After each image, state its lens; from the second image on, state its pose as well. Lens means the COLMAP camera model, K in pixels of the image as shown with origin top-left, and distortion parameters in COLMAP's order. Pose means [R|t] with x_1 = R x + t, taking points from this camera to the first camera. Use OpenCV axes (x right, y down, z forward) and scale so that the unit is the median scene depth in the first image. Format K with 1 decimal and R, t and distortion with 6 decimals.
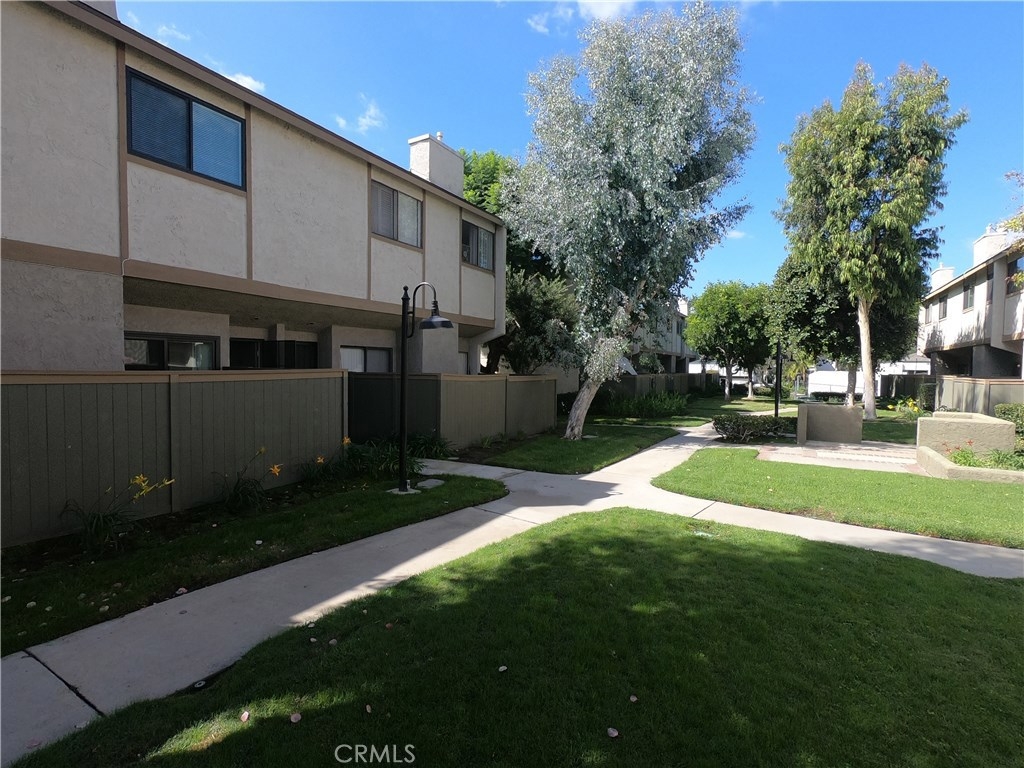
lens RADIAL K [[511.6, 0, 511.6], [0, 511.6, 385.8], [0, 0, 1]] dist [-0.001248, -0.000081]
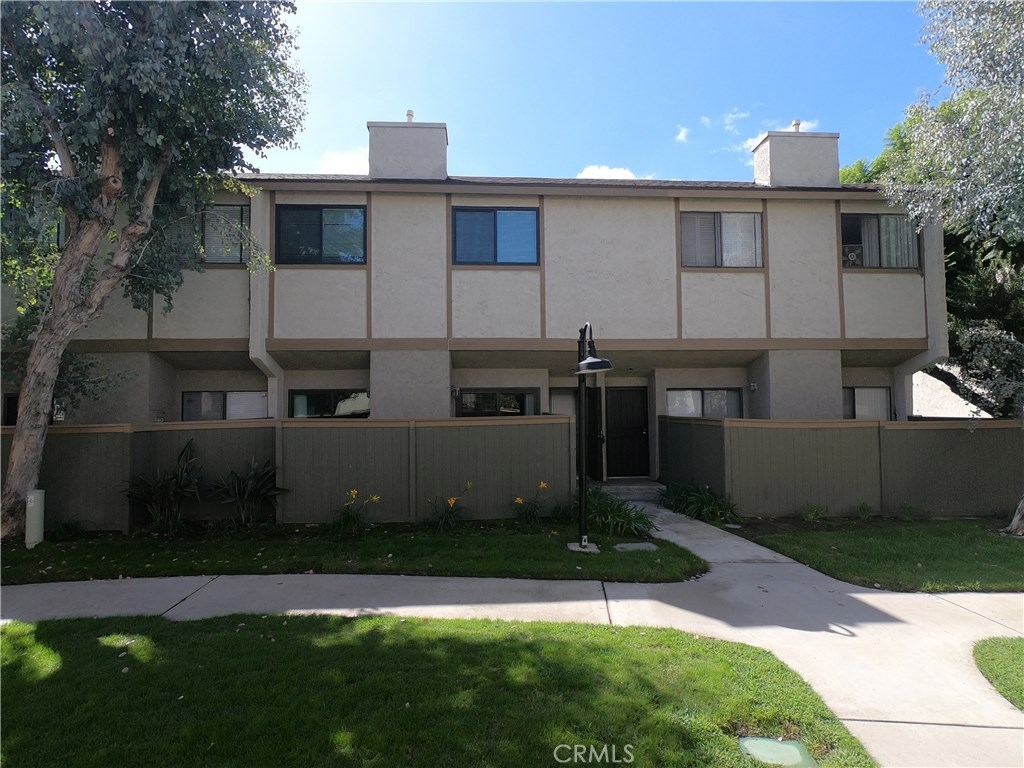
lens RADIAL K [[511.6, 0, 511.6], [0, 511.6, 385.8], [0, 0, 1]] dist [-0.001248, -0.000081]
pose [[0.540550, -0.050873, -0.839773, 0.521661], [-0.014920, 0.997433, -0.070028, -0.019553], [0.841180, 0.050383, 0.538403, 0.382923]]
